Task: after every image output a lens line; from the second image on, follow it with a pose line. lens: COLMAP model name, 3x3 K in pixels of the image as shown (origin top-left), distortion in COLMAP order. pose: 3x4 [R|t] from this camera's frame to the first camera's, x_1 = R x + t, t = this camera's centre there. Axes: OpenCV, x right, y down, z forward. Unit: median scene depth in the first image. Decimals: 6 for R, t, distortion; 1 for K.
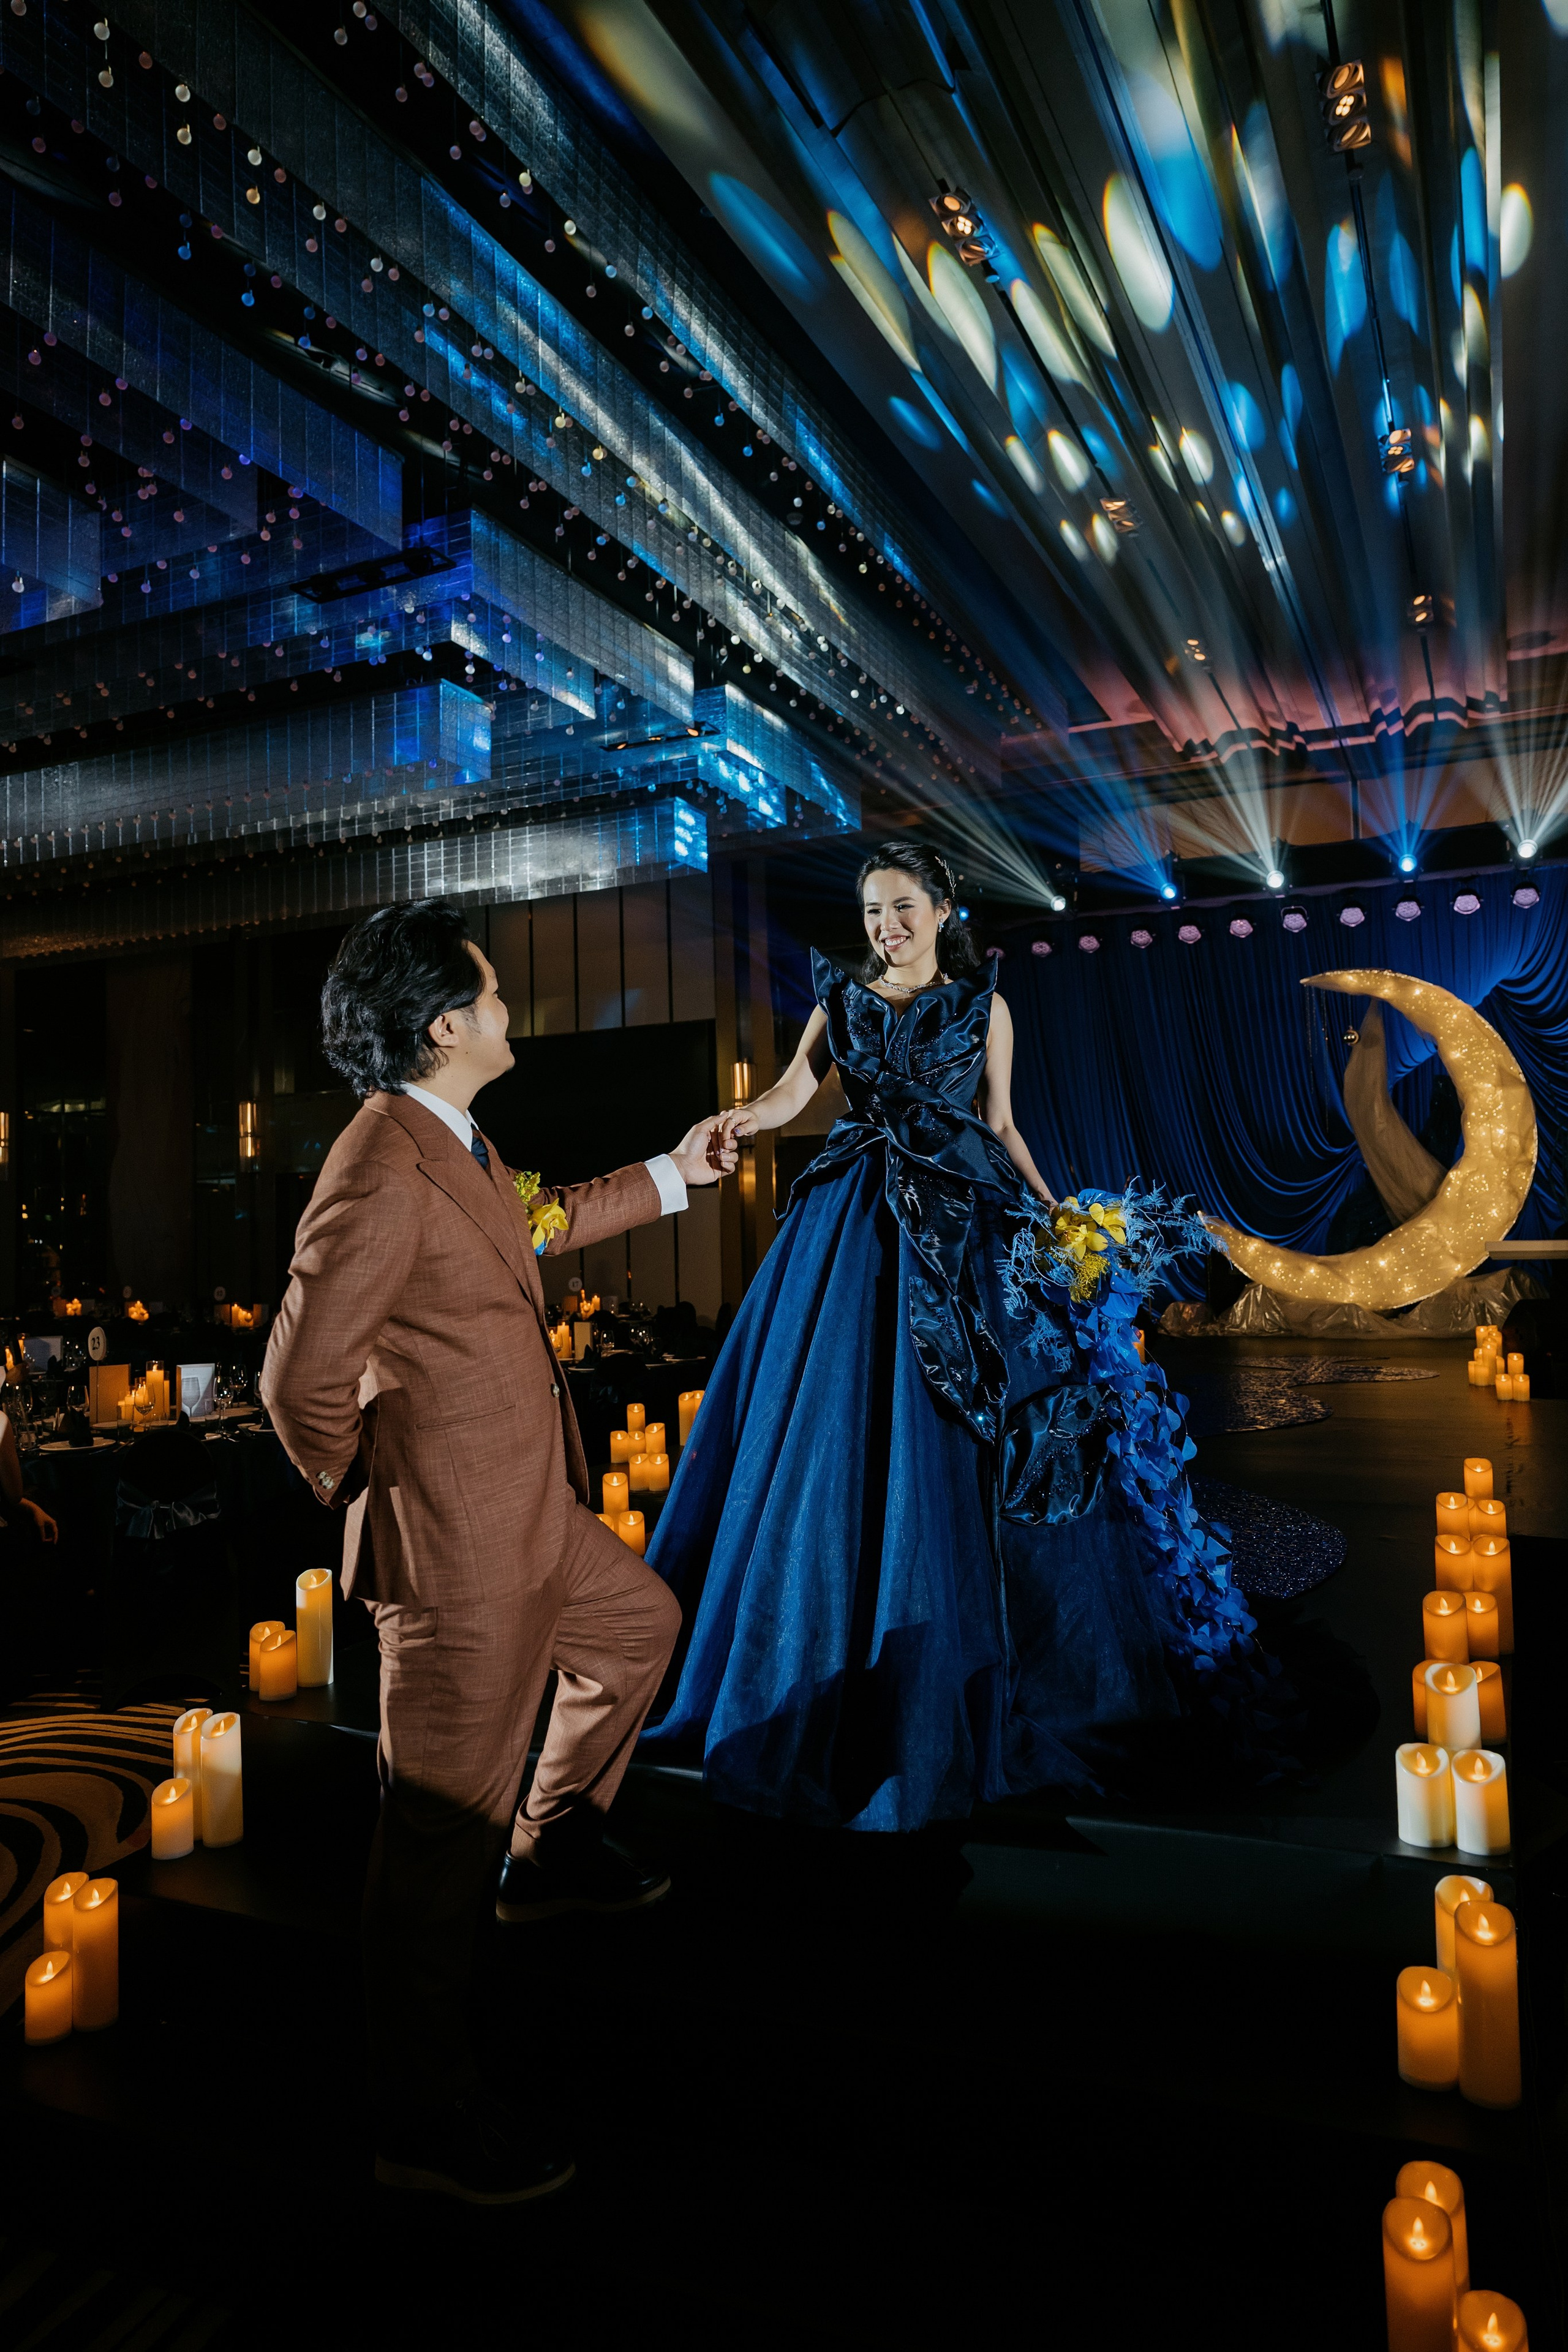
lens RADIAL K [[1566.6, 0, 784.0], [0, 1566.6, 1176.0], [0, 0, 1]] dist [-0.000173, -0.000024]
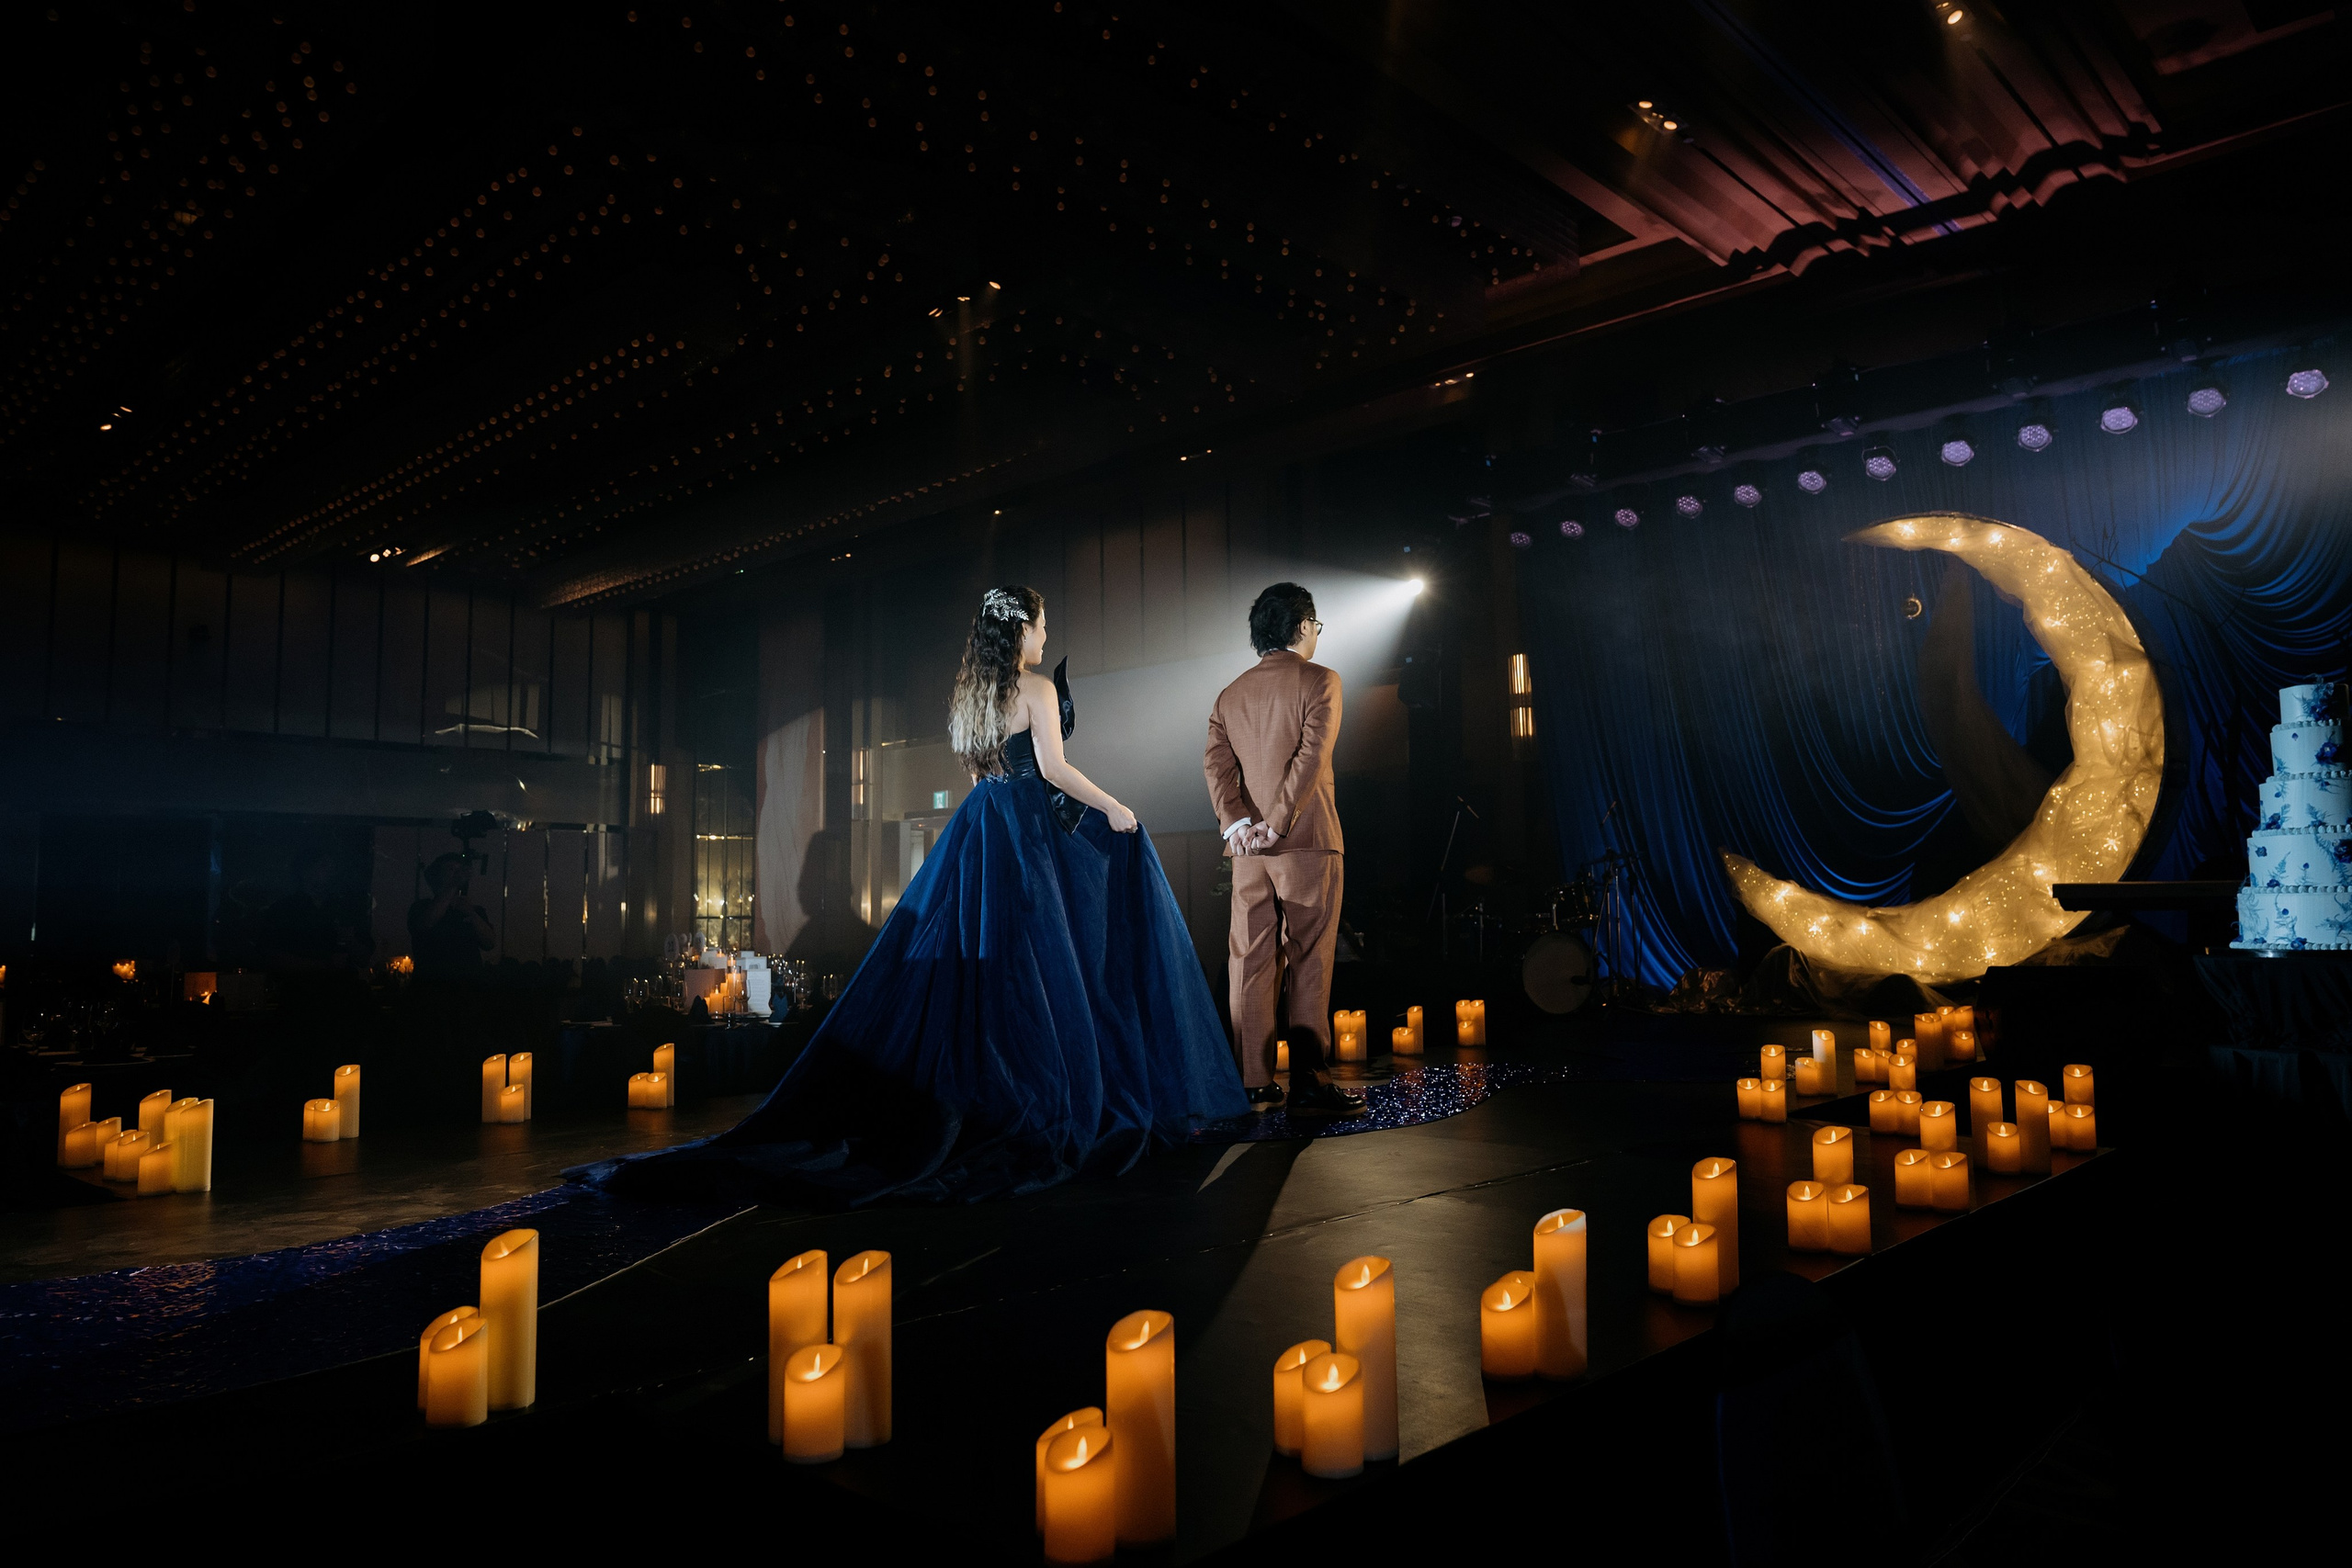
lens RADIAL K [[1566.4, 0, 1162.3], [0, 1566.4, 782.4], [0, 0, 1]] dist [-0.000173, -0.000024]
pose [[0.946796, -0.015759, -0.321447, 0.263612], [0.004214, 0.999322, -0.036582, 0.018607], [0.321805, 0.033281, 0.946221, 0.192905]]
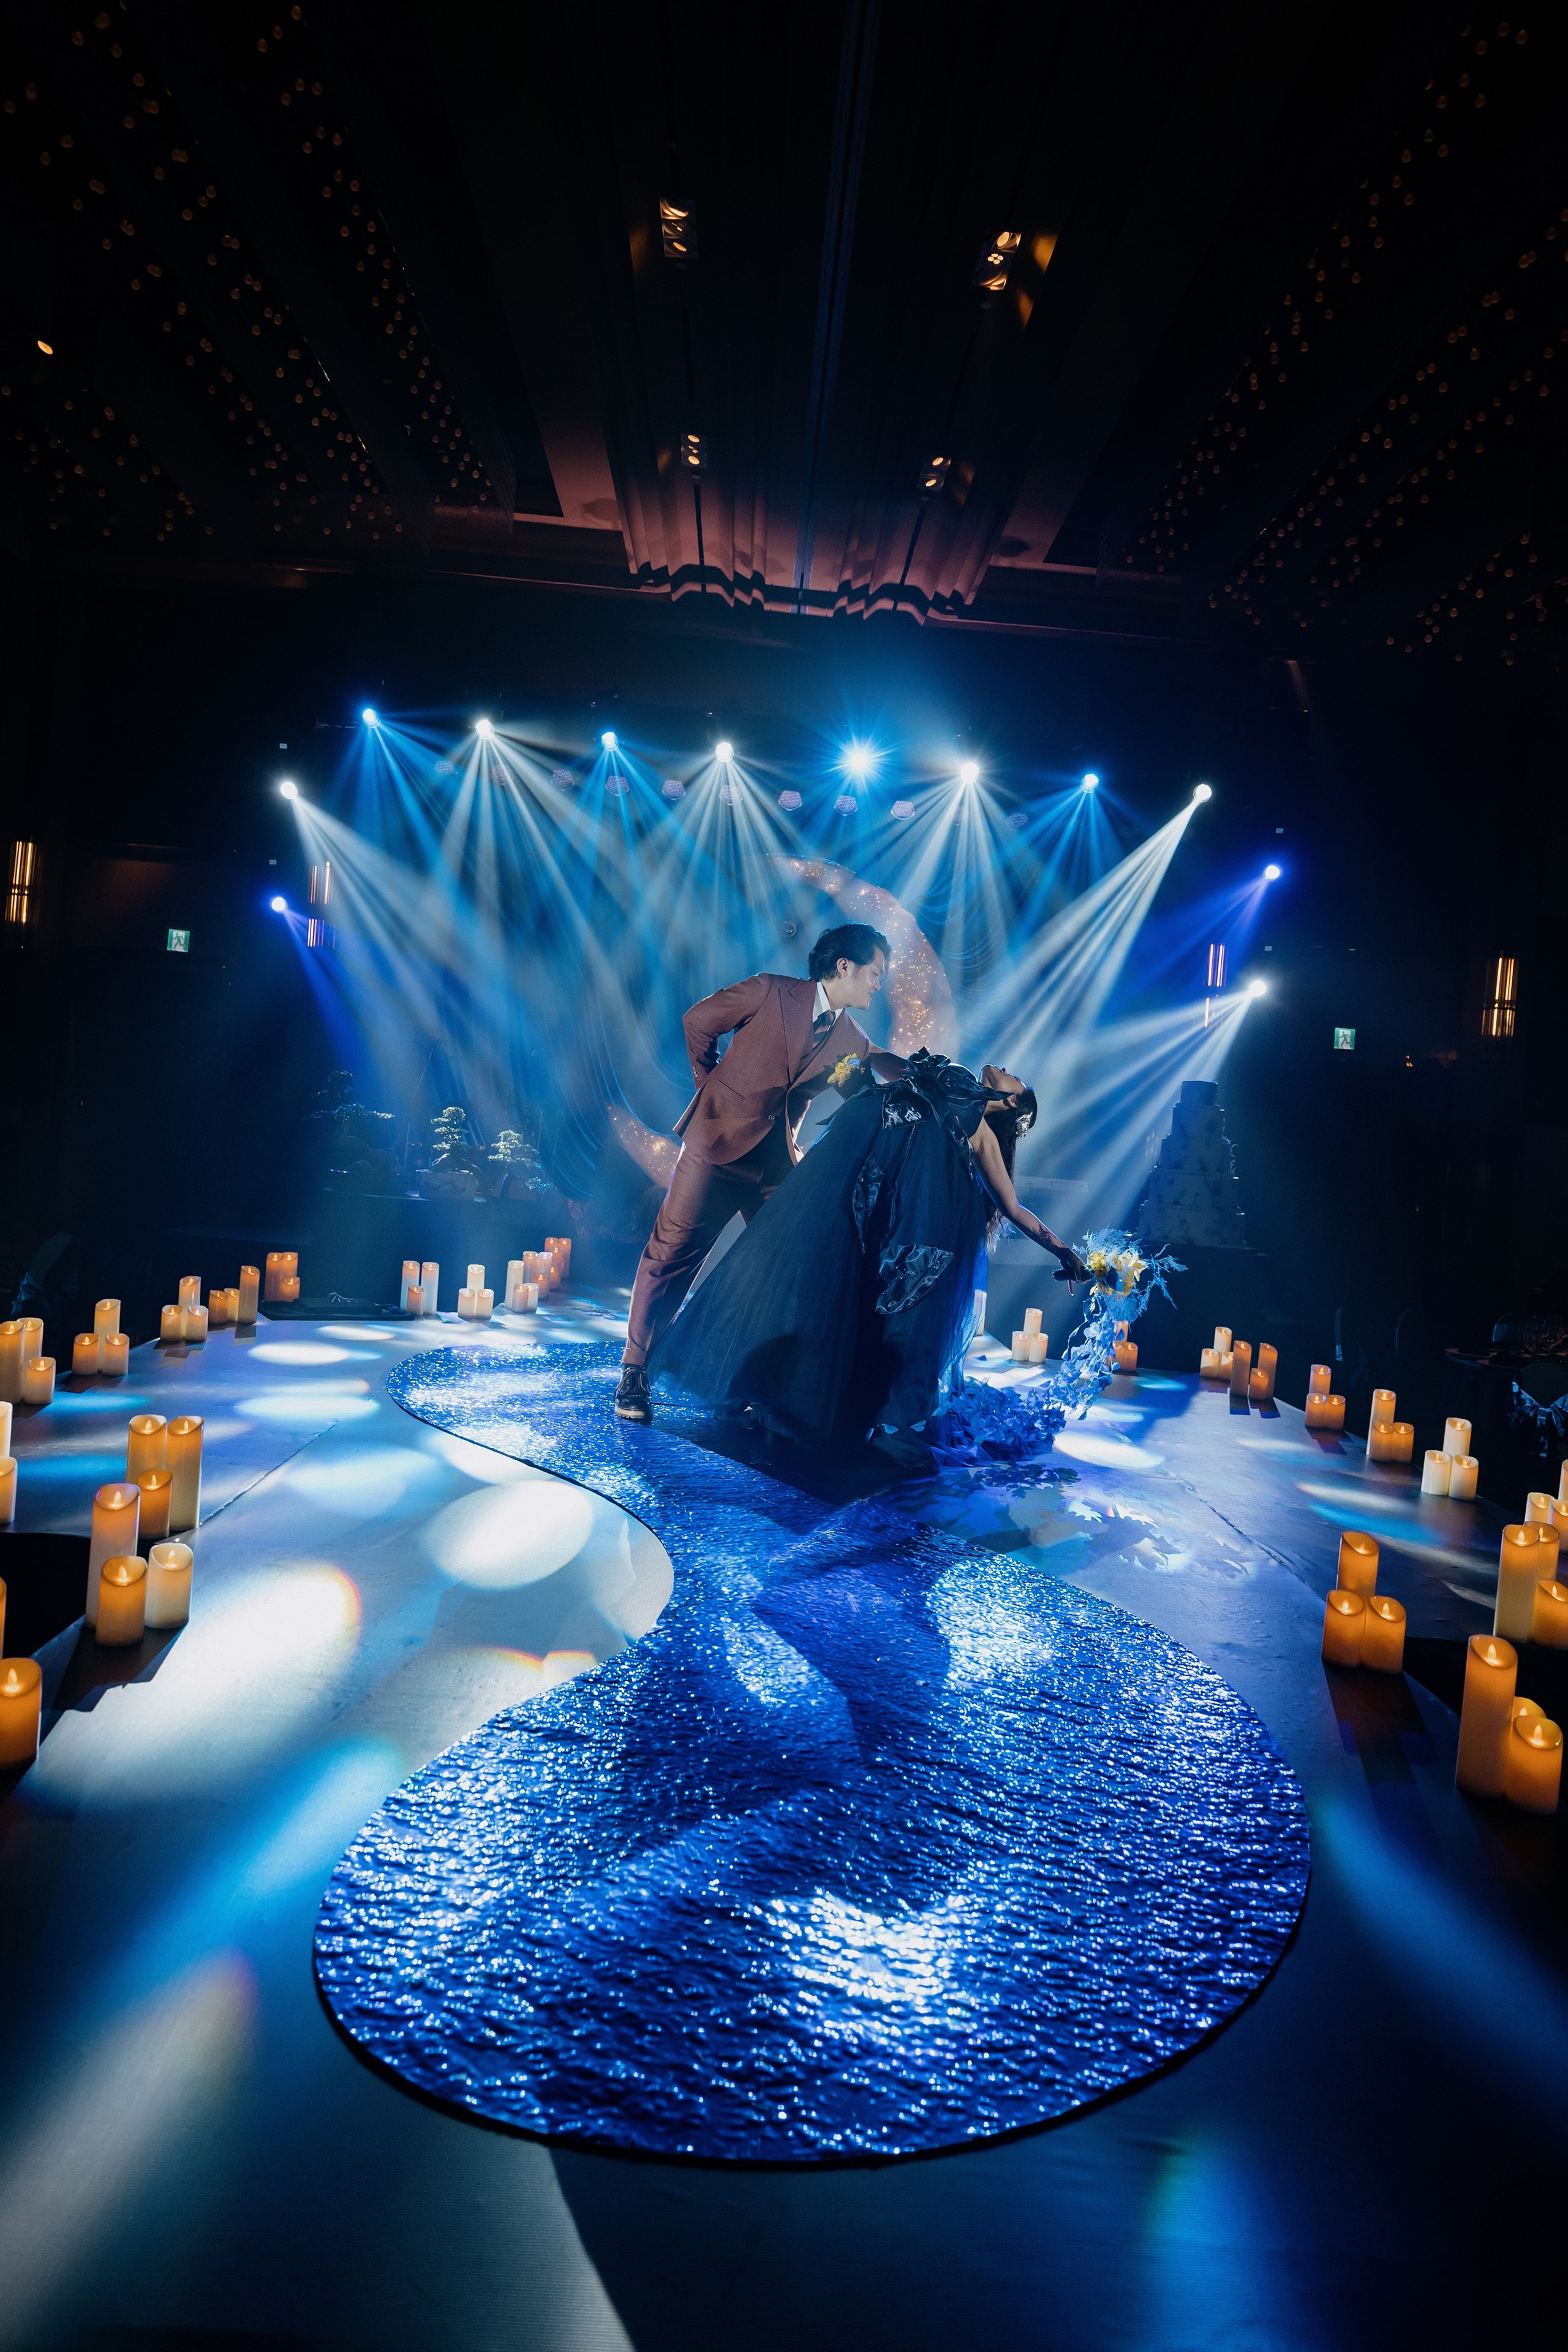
lens RADIAL K [[1580.1, 0, 794.7], [0, 1580.1, 1165.5], [0, 0, 1]] dist [-0.008923, -0.000007]
pose [[0.887641, 0.091159, 0.451423, -0.039566], [-0.125355, 0.991028, 0.046361, 0.004938], [-0.443147, -0.097740, 0.891105, 0.160500]]
